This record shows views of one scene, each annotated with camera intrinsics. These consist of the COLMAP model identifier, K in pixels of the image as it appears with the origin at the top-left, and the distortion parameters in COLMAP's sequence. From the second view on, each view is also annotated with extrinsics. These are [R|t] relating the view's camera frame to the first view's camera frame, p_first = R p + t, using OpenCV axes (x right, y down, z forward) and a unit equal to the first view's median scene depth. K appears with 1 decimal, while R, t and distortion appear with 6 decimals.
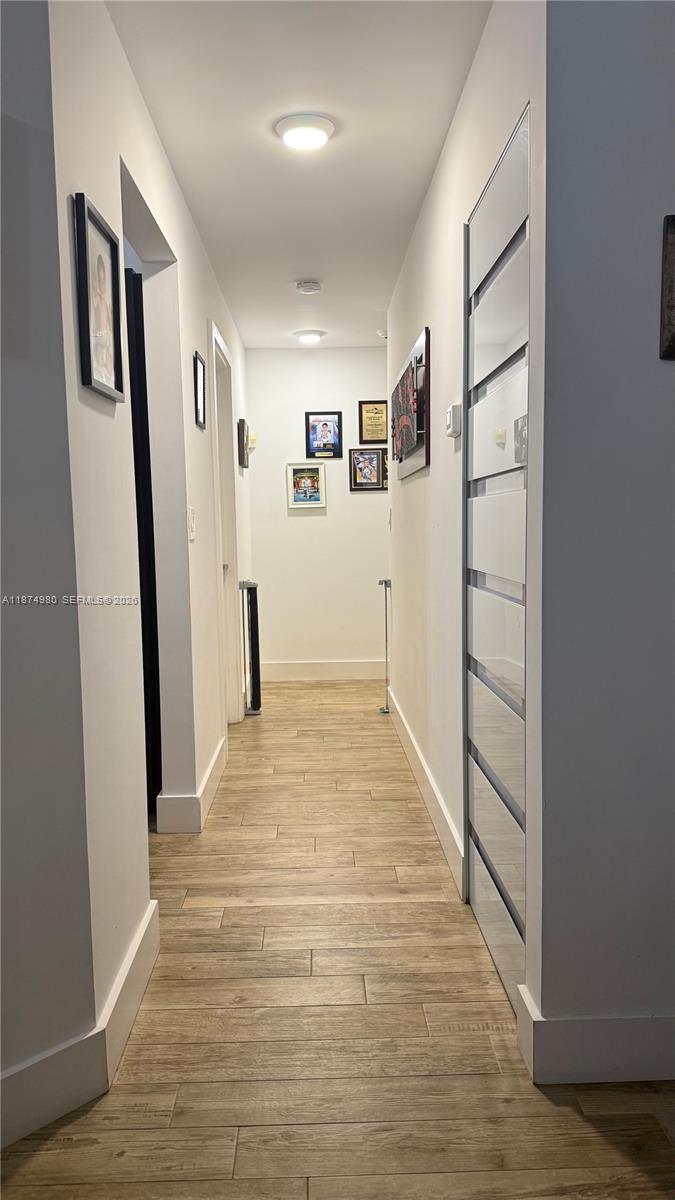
lens RADIAL K [[853.9, 0, 337.5], [0, 853.9, 600.0], [0, 0, 1]] dist [-0.005222, -0.002075]
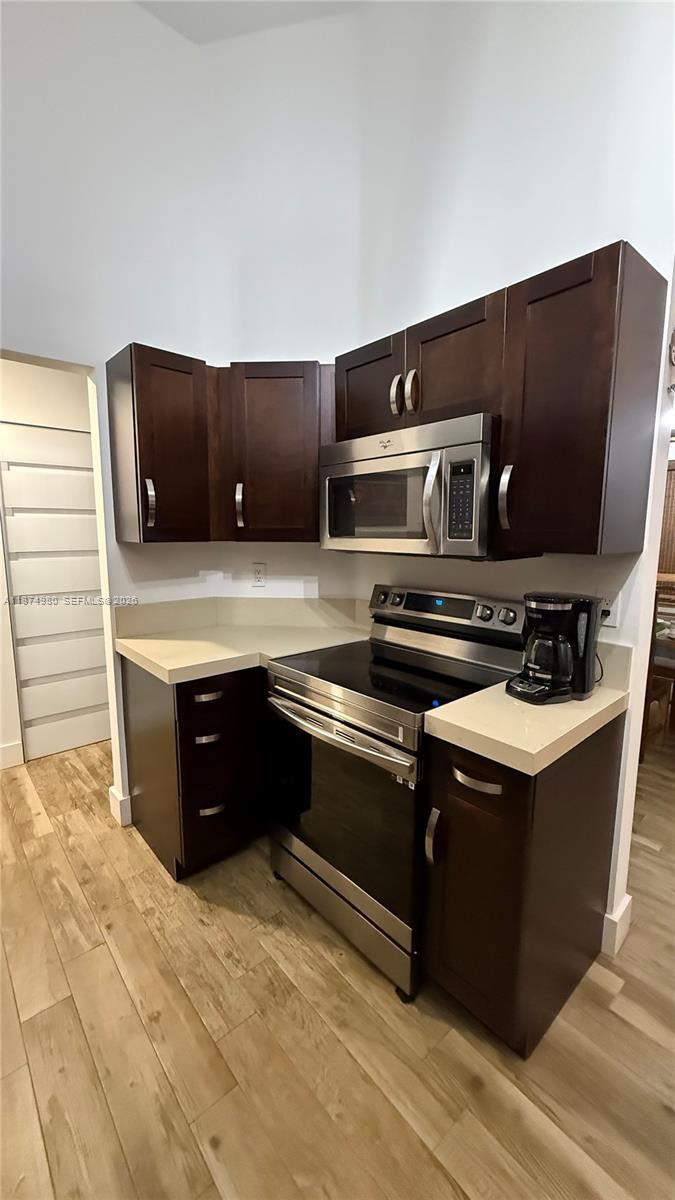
lens RADIAL K [[480.4, 0, 337.7], [0, 480.4, 597.1], [0, 0, 1]] dist [0.001445, 0.000271]
pose [[-0.639757, -0.096441, 0.762503, -1.618559], [0.087063, 0.976617, 0.196569, -0.256950], [-0.763630, 0.192142, -0.616401, 1.519214]]
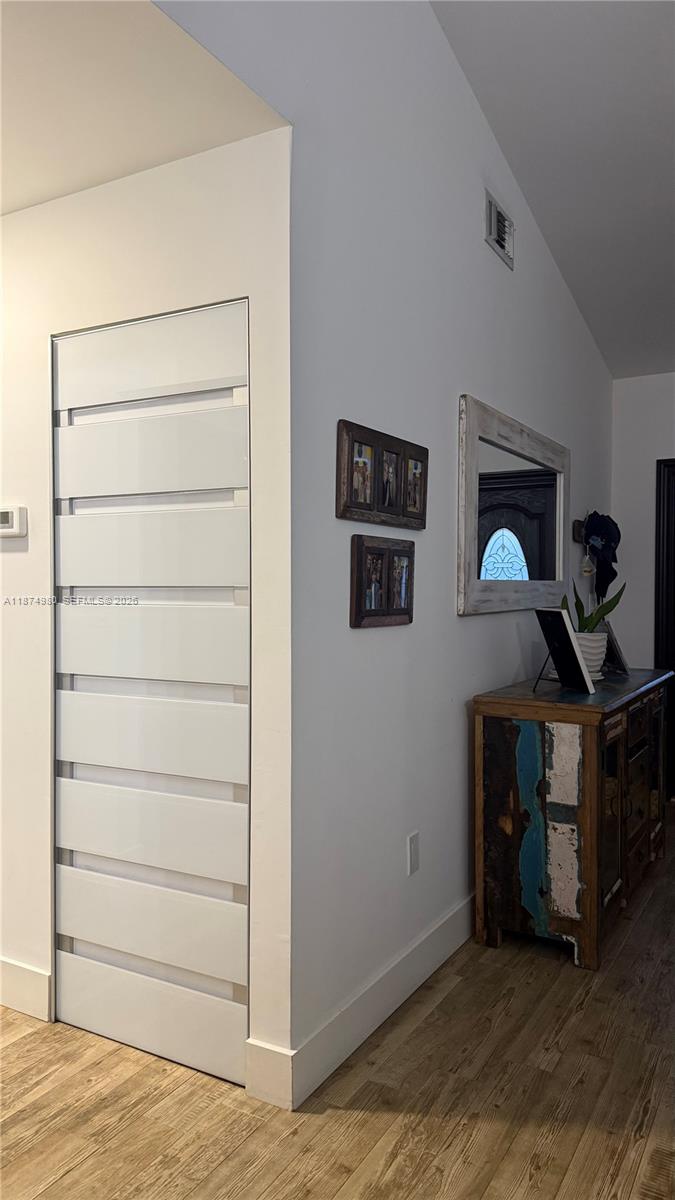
lens RADIAL K [[853.9, 0, 337.5], [0, 853.9, 600.0], [0, 0, 1]] dist [-0.005222, -0.002075]
pose [[0.514099, 0.003576, 0.857723, -0.723105], [0.074897, 0.995985, -0.049044, -0.064932], [-0.854454, 0.089454, 0.511767, 0.282924]]
